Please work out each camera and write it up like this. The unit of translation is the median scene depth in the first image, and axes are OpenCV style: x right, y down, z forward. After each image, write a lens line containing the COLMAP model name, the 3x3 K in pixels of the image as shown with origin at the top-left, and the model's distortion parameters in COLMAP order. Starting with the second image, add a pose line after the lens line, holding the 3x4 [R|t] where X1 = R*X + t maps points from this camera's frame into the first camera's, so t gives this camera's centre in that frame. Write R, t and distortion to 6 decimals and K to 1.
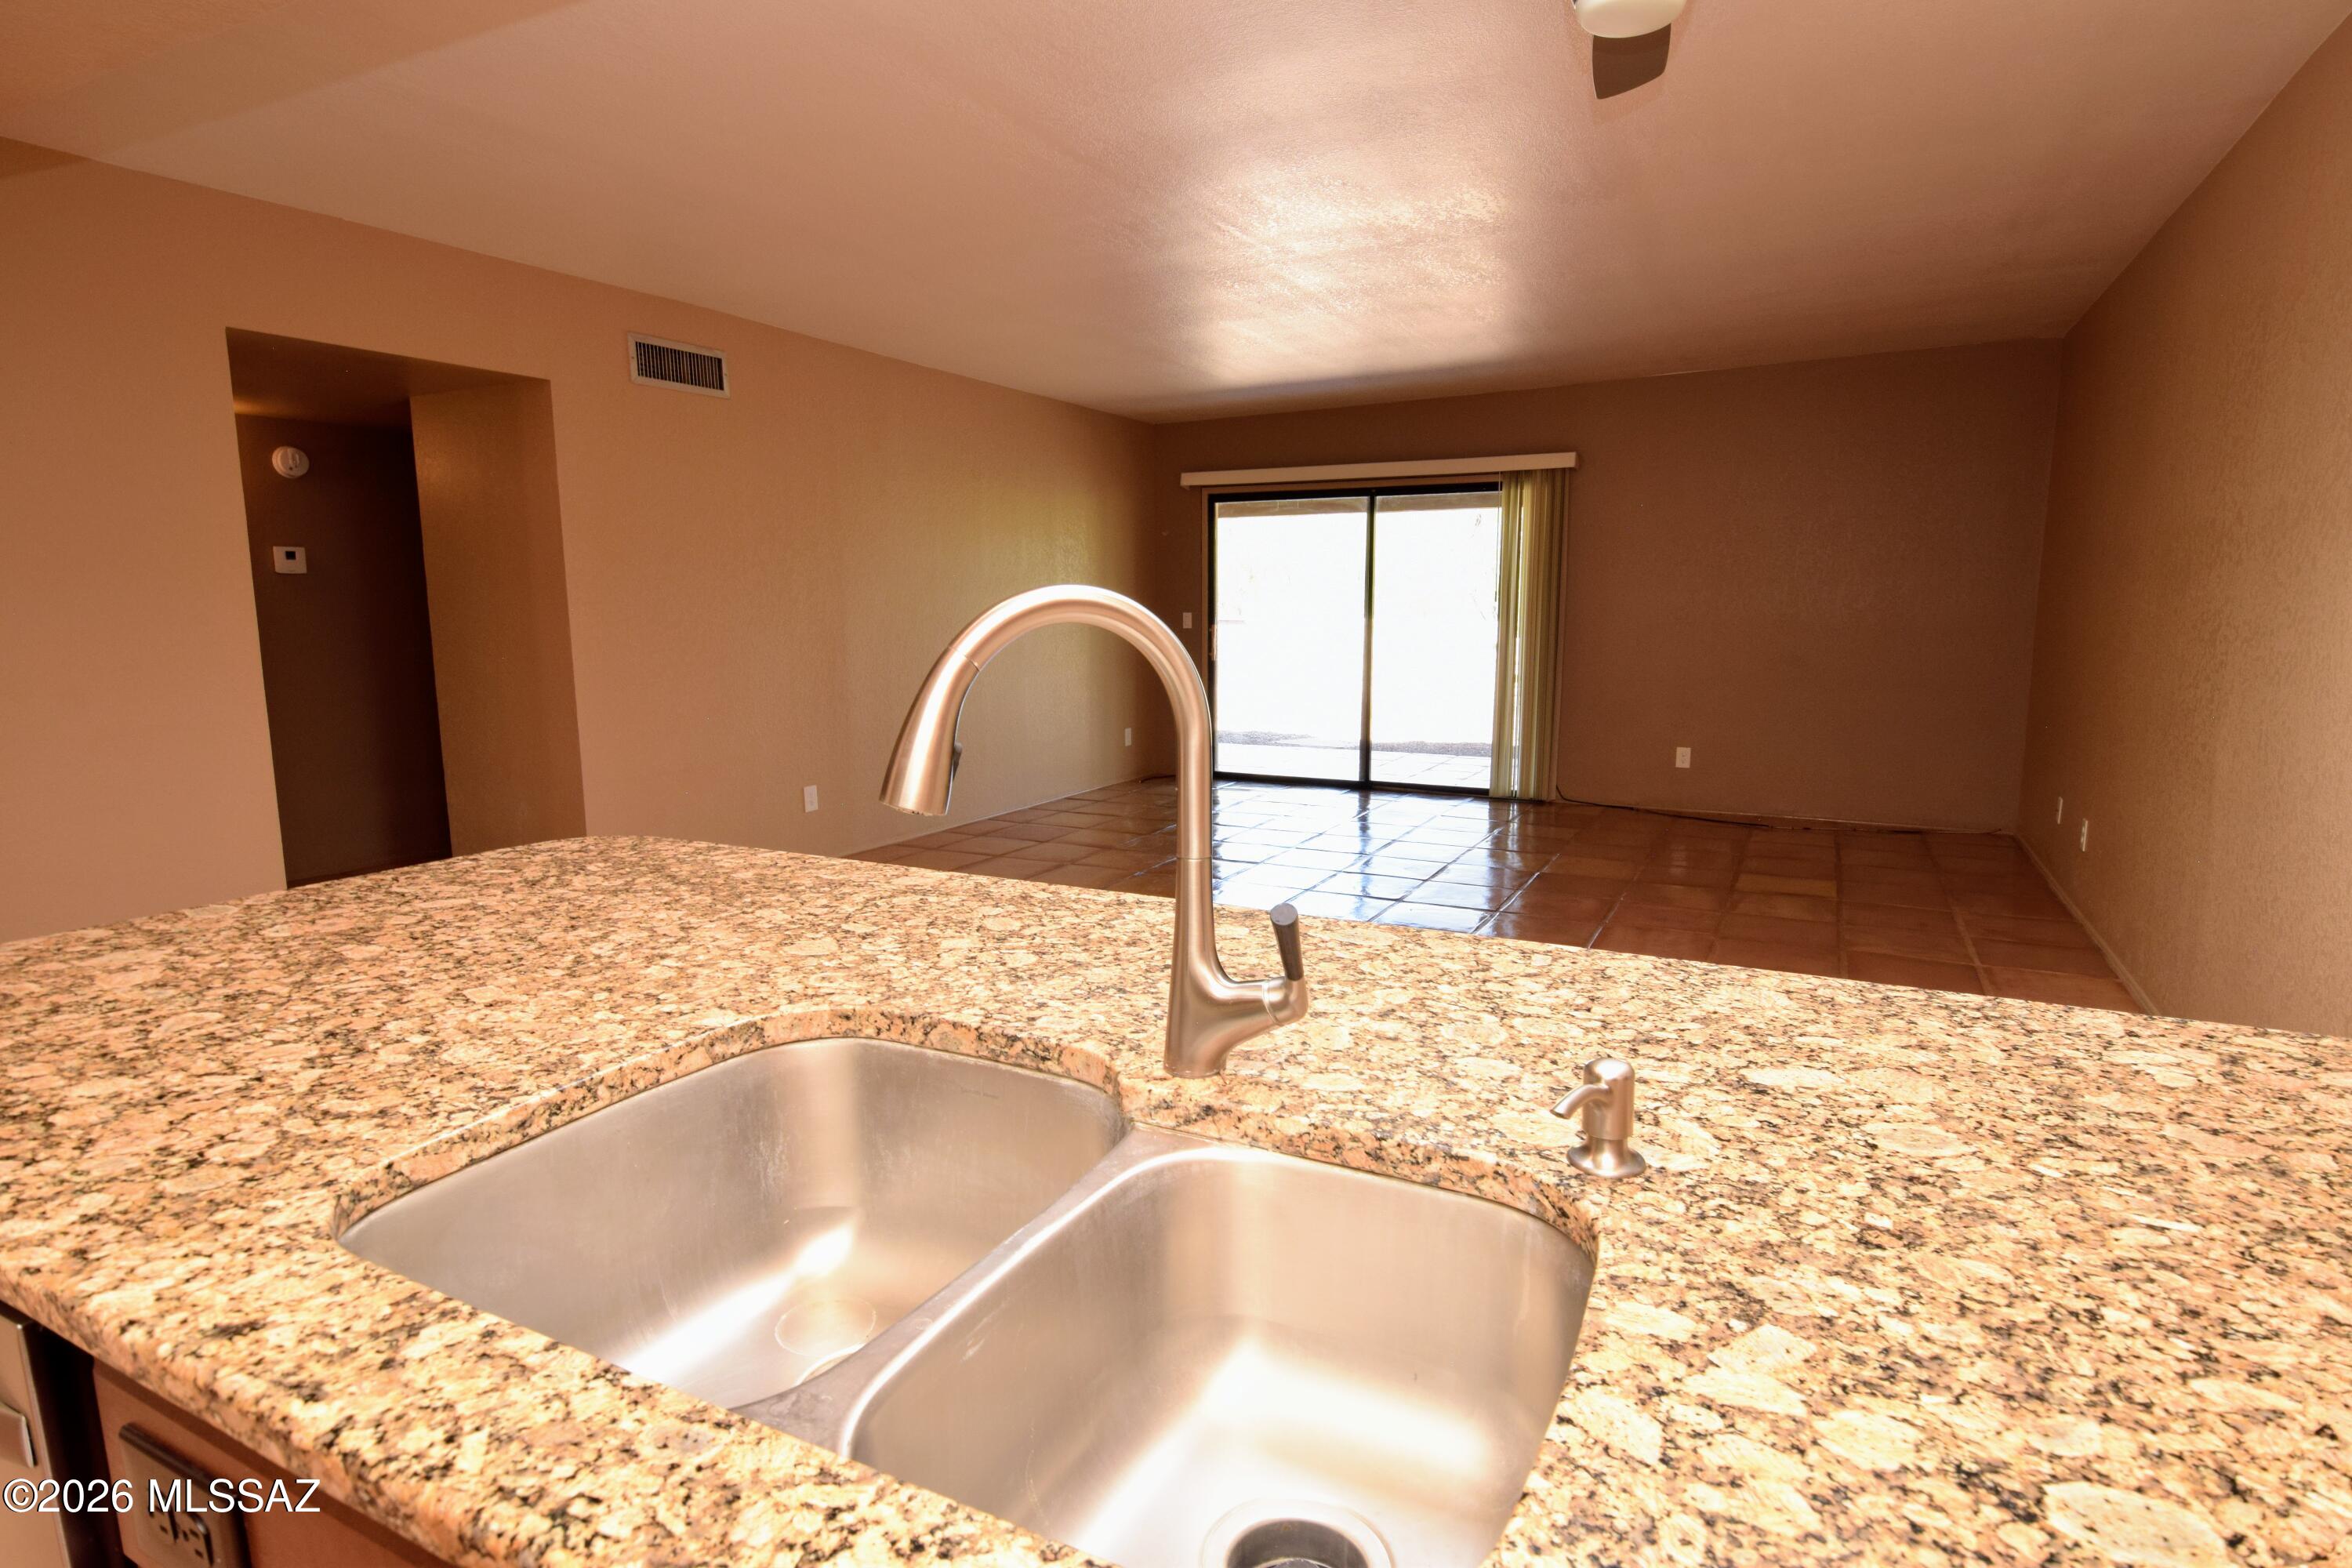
lens RADIAL K [[1189.9, 0, 1176.0], [0, 1189.9, 784.0], [0, 0, 1]] dist [0.025259, -0.026400]
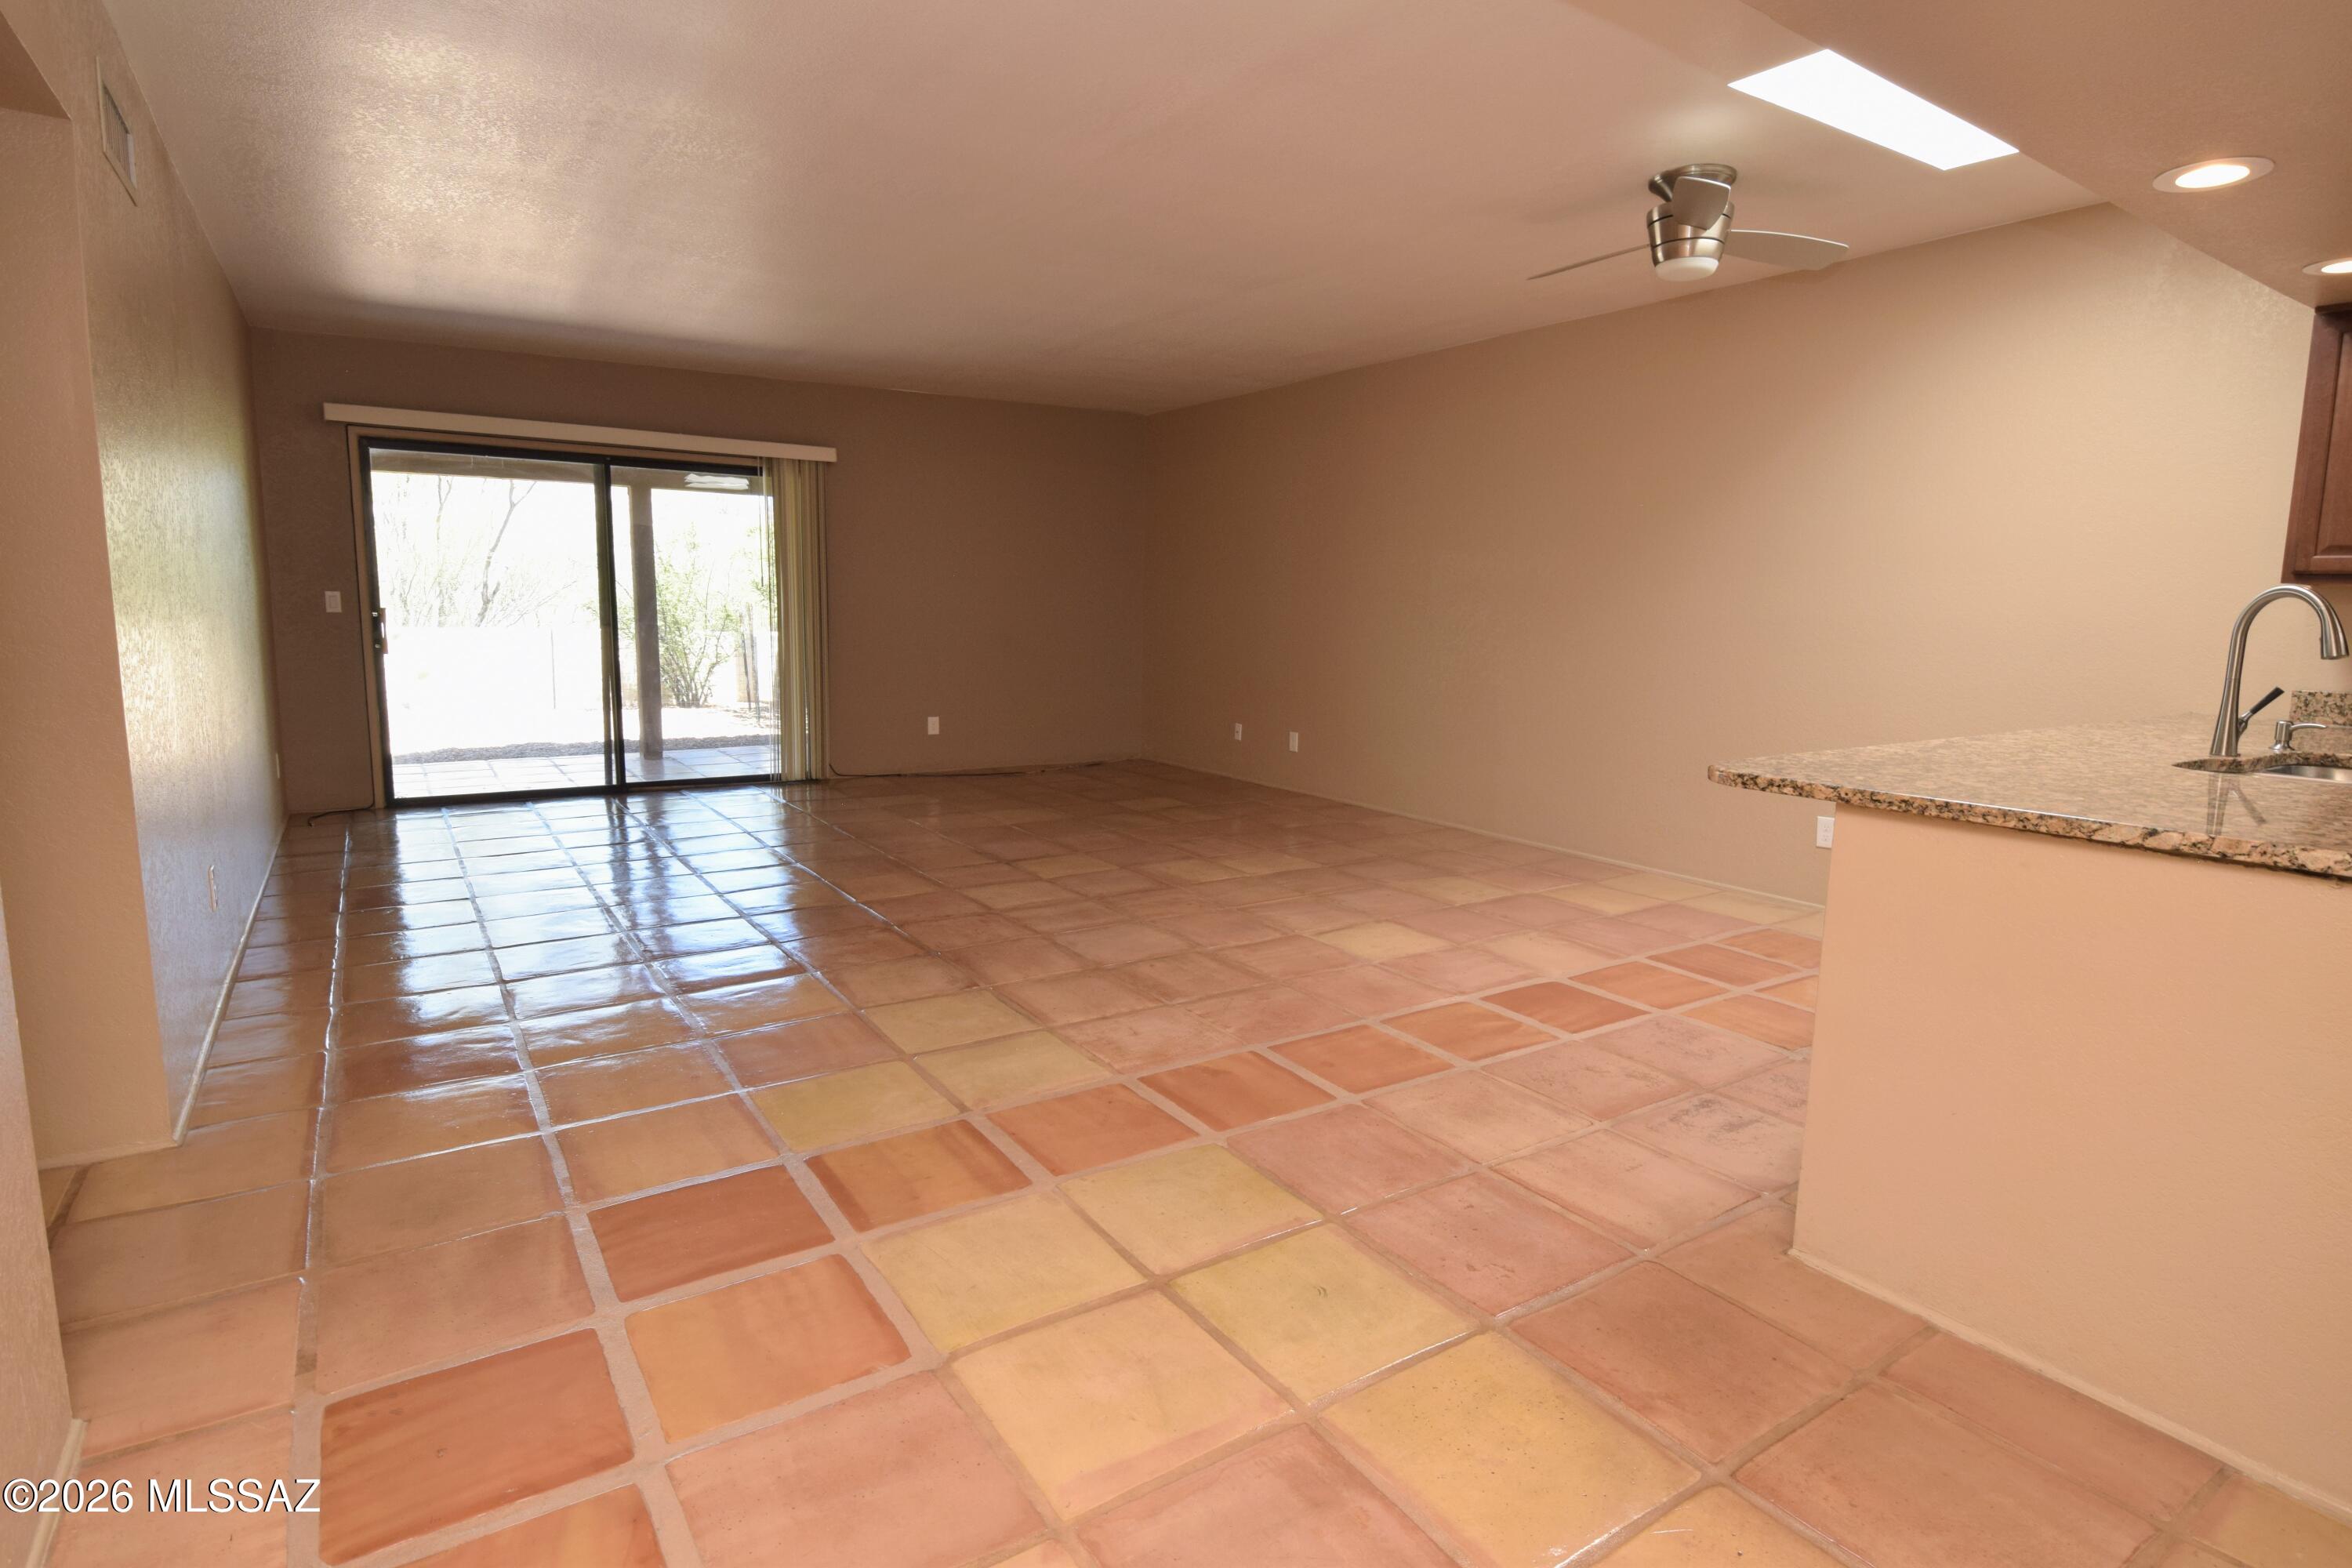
lens RADIAL K [[1189.9, 0, 1176.0], [0, 1189.9, 784.0], [0, 0, 1]] dist [0.025259, -0.026400]
pose [[0.498809, -0.120743, 0.858260, -0.434436], [0.113672, 0.990809, 0.073326, -0.022896], [-0.859225, 0.060985, 0.507950, 0.202056]]
